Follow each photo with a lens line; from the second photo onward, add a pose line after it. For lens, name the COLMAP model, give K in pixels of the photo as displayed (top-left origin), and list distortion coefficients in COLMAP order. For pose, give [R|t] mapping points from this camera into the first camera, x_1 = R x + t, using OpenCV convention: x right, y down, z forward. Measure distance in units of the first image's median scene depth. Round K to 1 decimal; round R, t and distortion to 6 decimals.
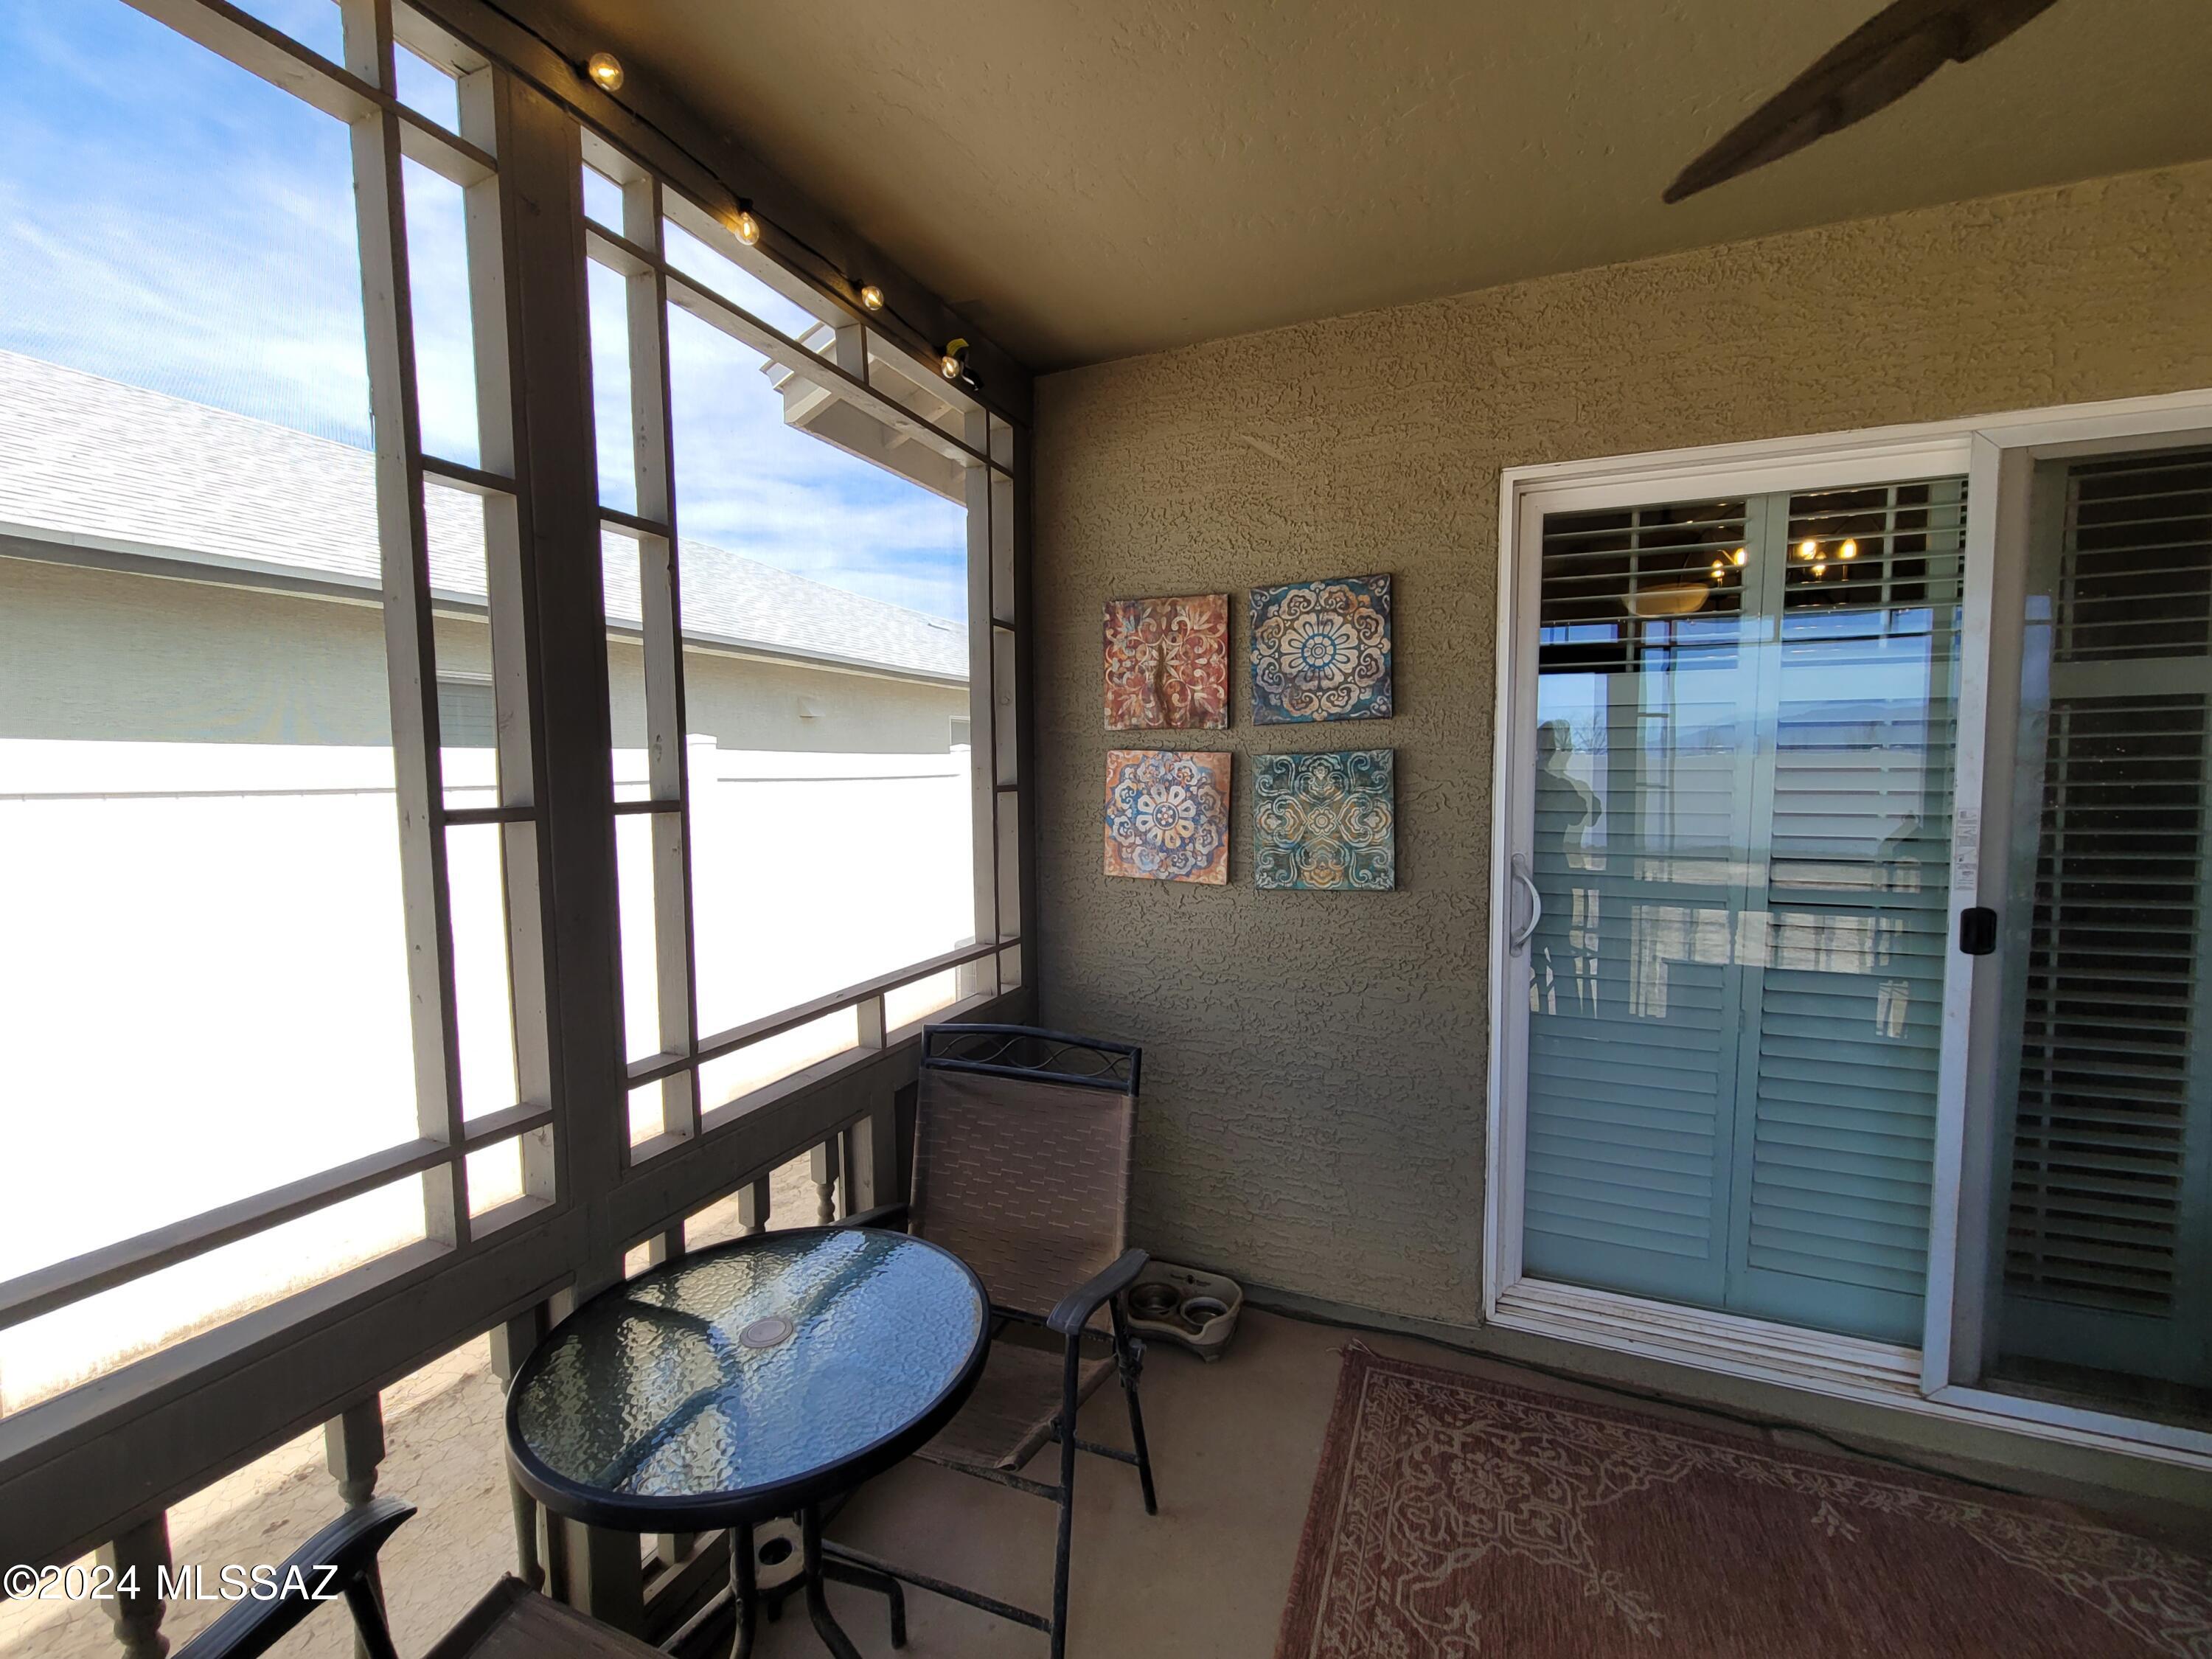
lens RADIAL K [[934.4, 0, 1103.7], [0, 934.4, 830.7], [0, 0, 1]] dist [-0.003728, -0.000824]
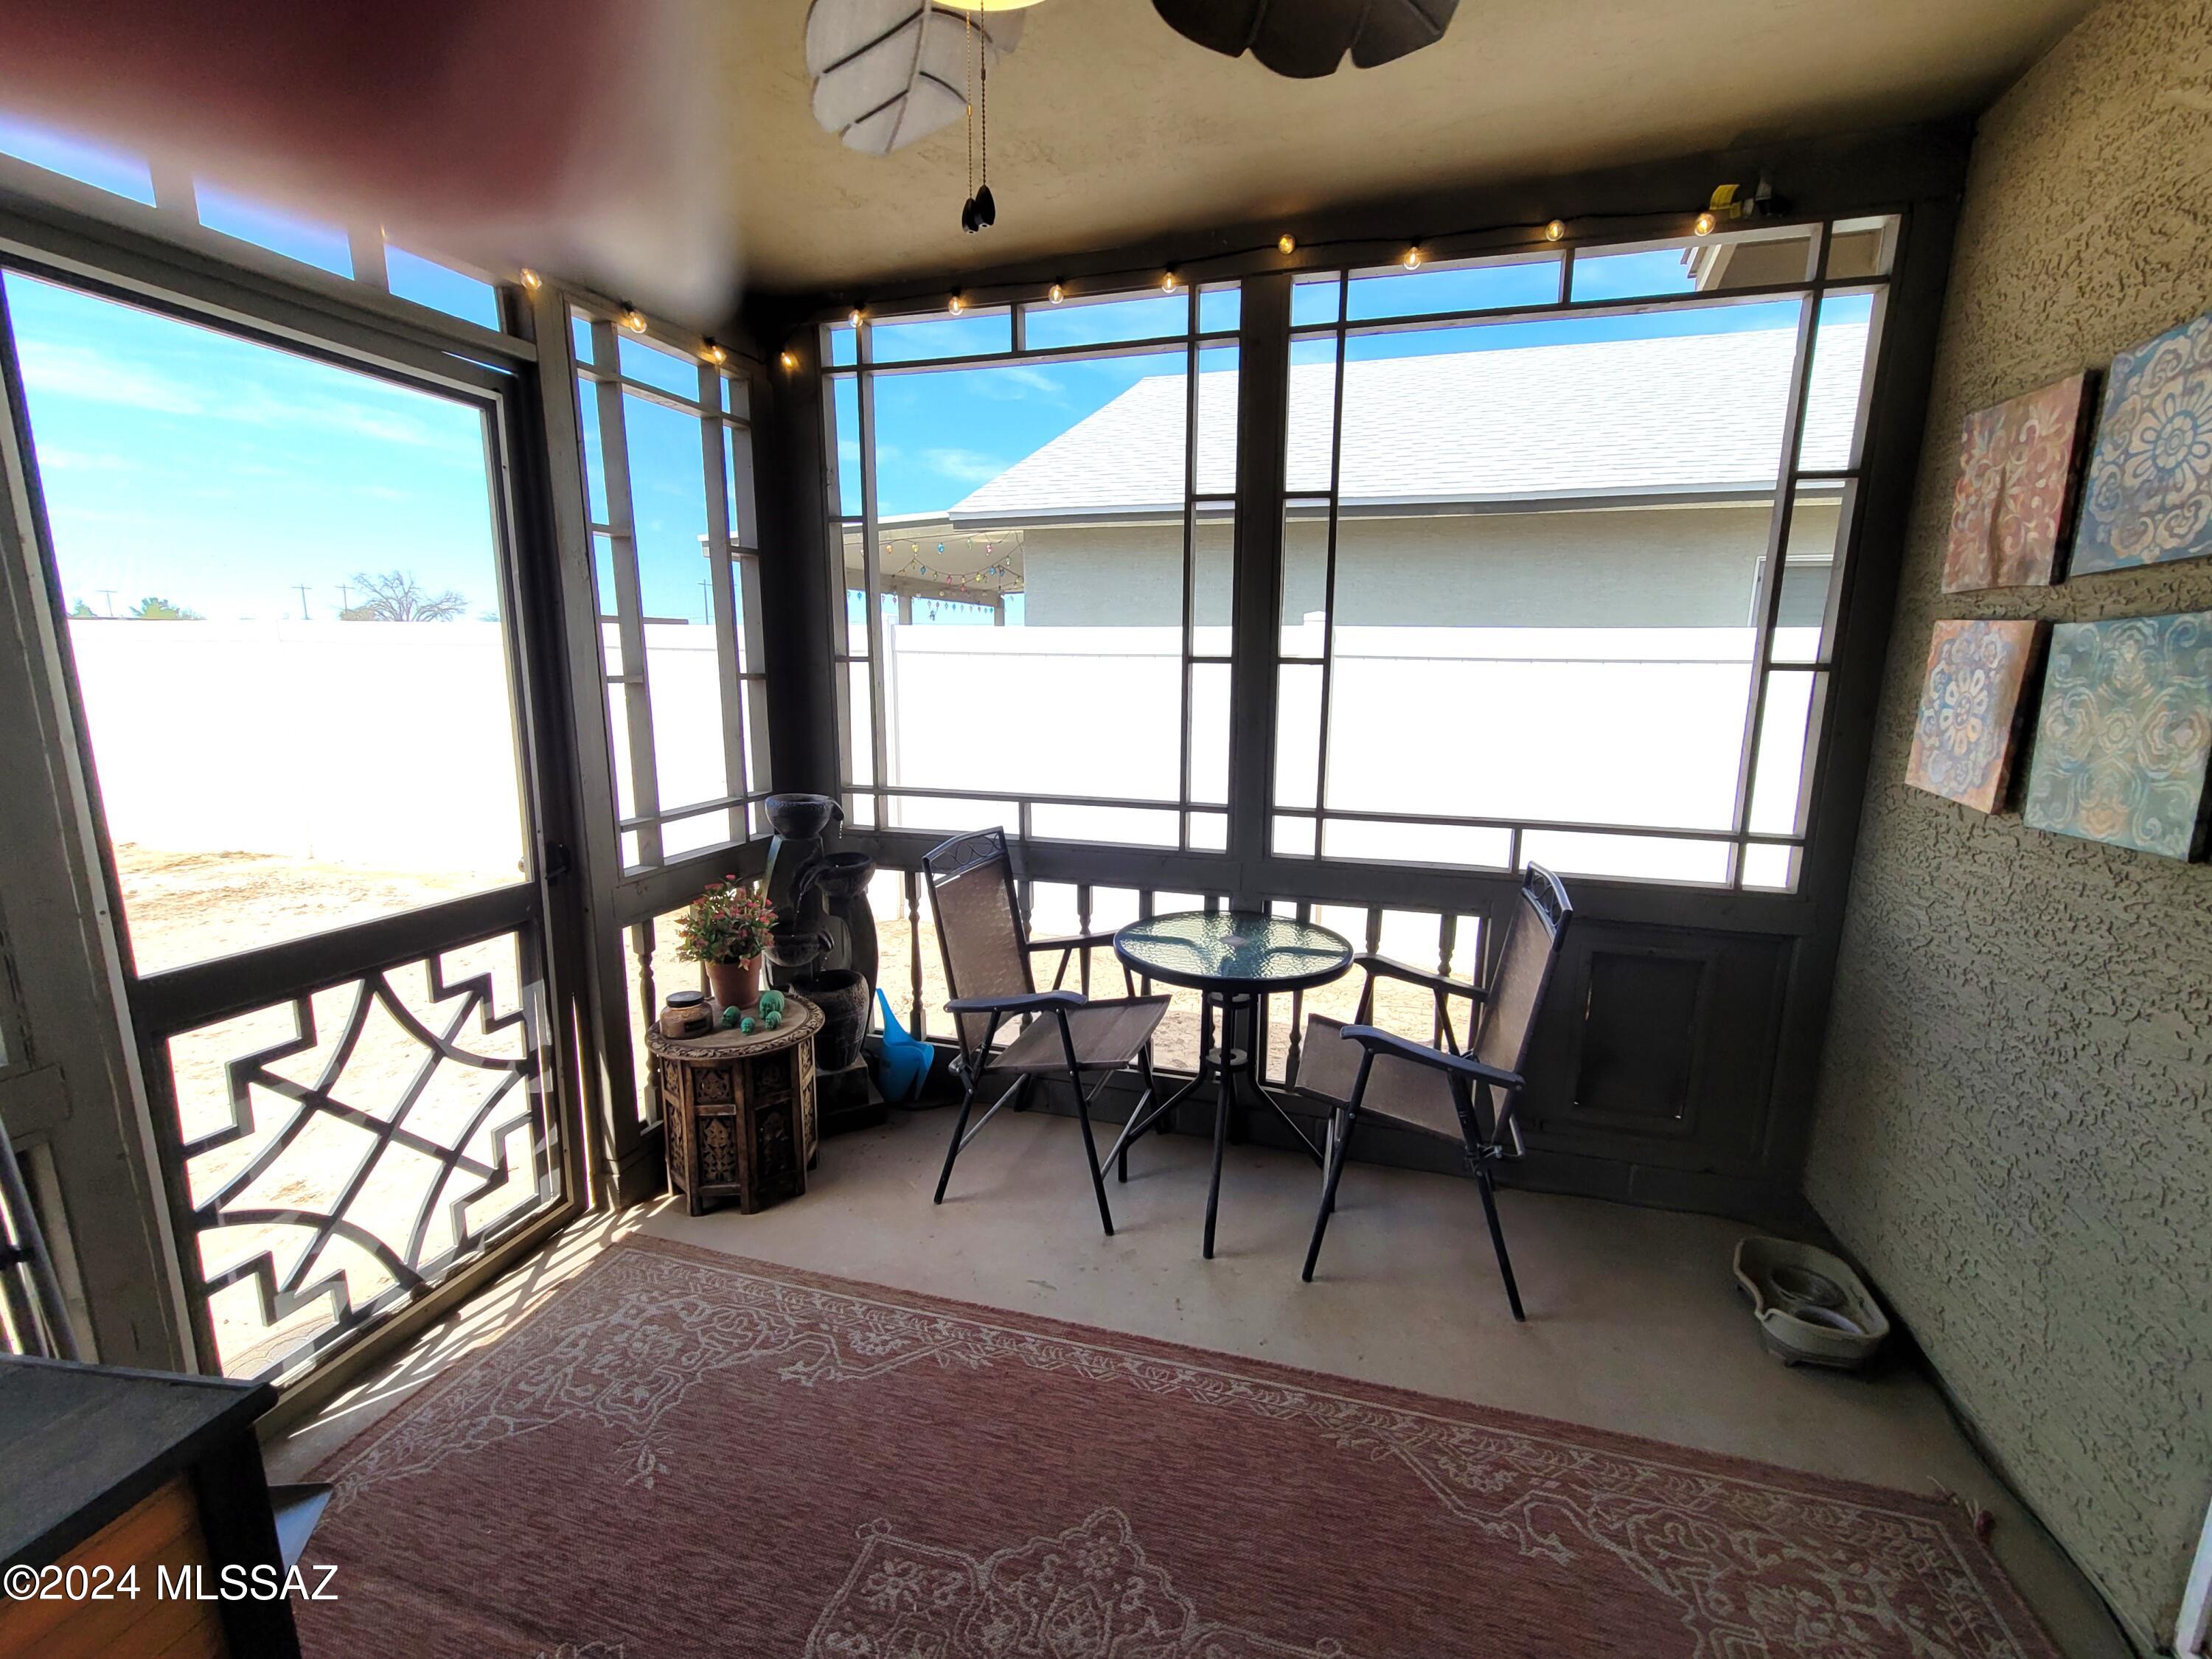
lens RADIAL K [[934.4, 0, 1106.5], [0, 934.4, 833.2], [0, 0, 1]] dist [-0.003728, -0.000824]
pose [[0.110955, 0.198574, -0.973785, 0.769514], [-0.077588, 0.978575, 0.190711, -0.009350], [0.990792, 0.054394, 0.123984, 0.268265]]
